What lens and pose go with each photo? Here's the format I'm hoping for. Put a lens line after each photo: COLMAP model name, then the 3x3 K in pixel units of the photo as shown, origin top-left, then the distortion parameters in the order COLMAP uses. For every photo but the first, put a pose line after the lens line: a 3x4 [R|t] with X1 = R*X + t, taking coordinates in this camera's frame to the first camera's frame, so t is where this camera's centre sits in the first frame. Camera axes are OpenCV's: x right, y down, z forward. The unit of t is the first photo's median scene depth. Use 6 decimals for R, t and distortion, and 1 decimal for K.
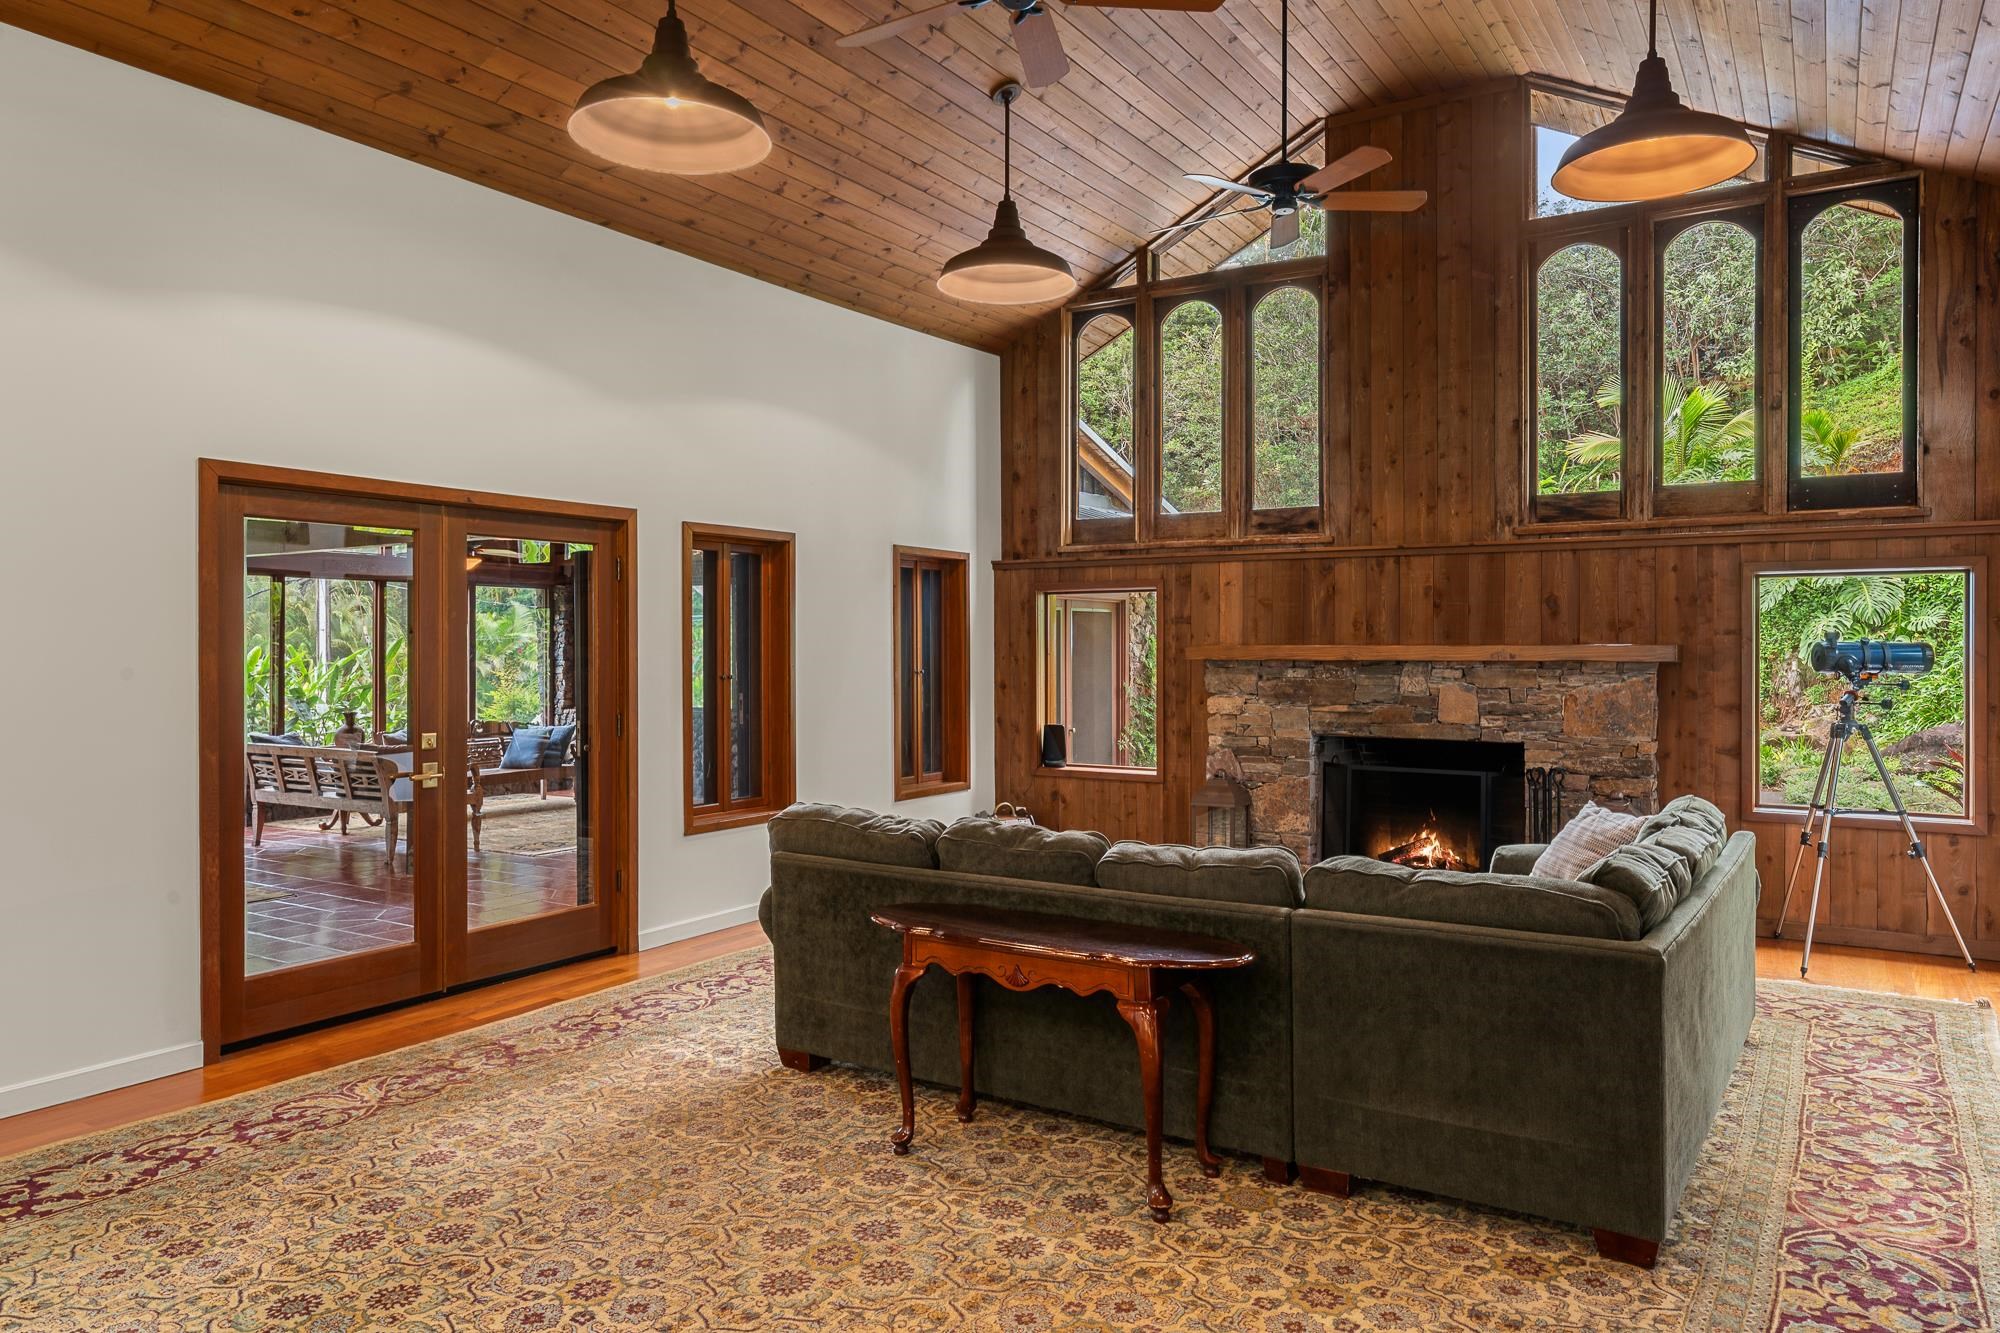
lens RADIAL K [[1315.2, 0, 1001.3], [0, 1315.2, 651.7], [0, 0, 1]] dist [0.001103, -0.001105]
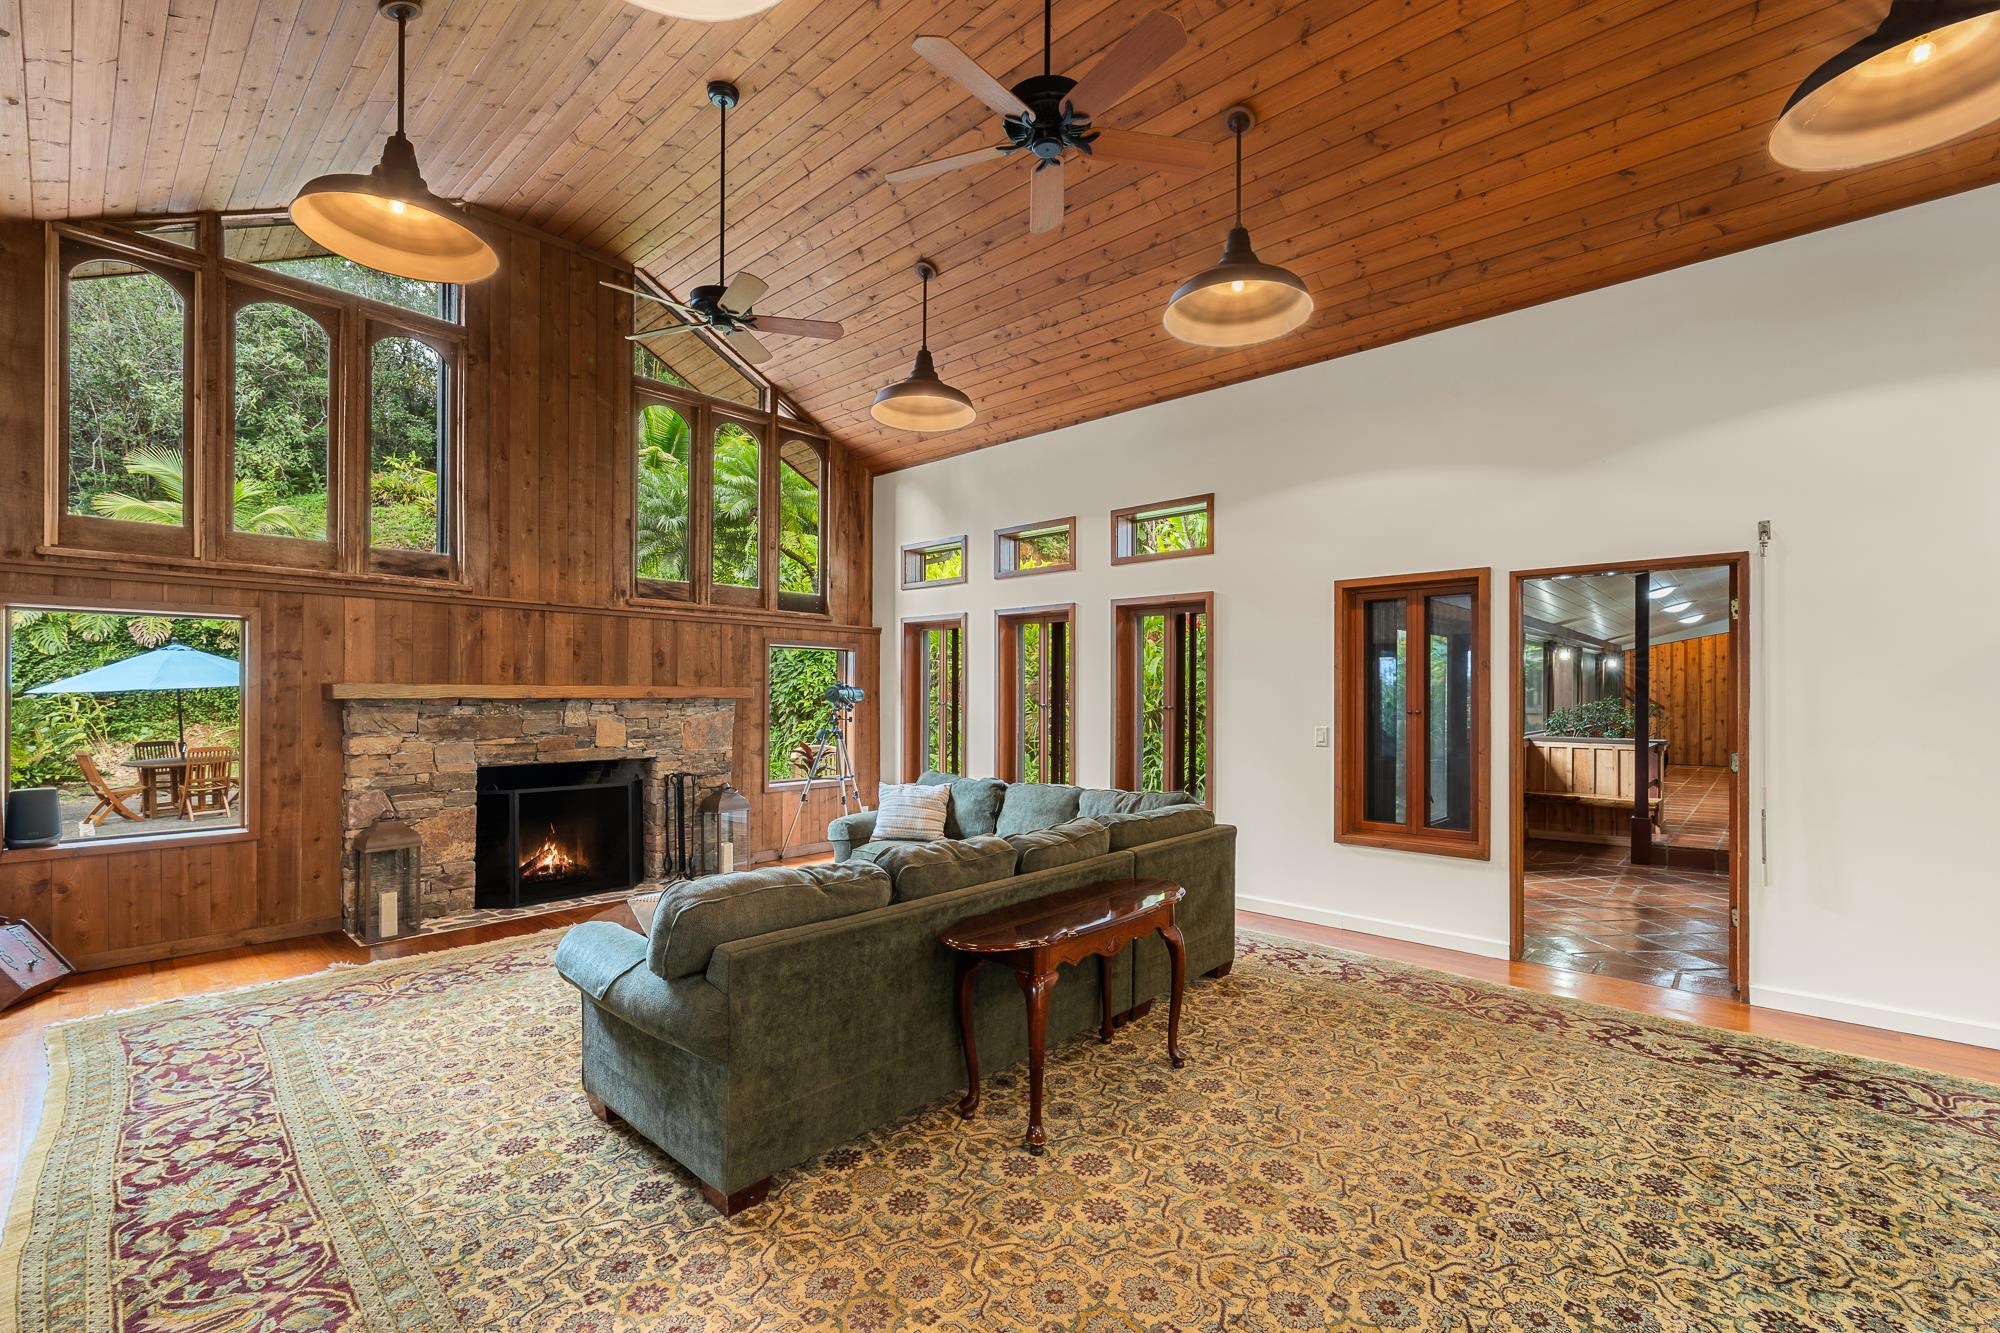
lens RADIAL K [[845.2, 0, 1001.7], [0, 845.2, 696.4], [0, 0, 1]] dist [-0.002168, -0.000467]
pose [[0.171005, -0.002391, 0.985267, -0.394845], [-0.000456, 0.999997, 0.002506, 0.002974], [-0.985270, -0.000878, 0.171004, 0.472699]]
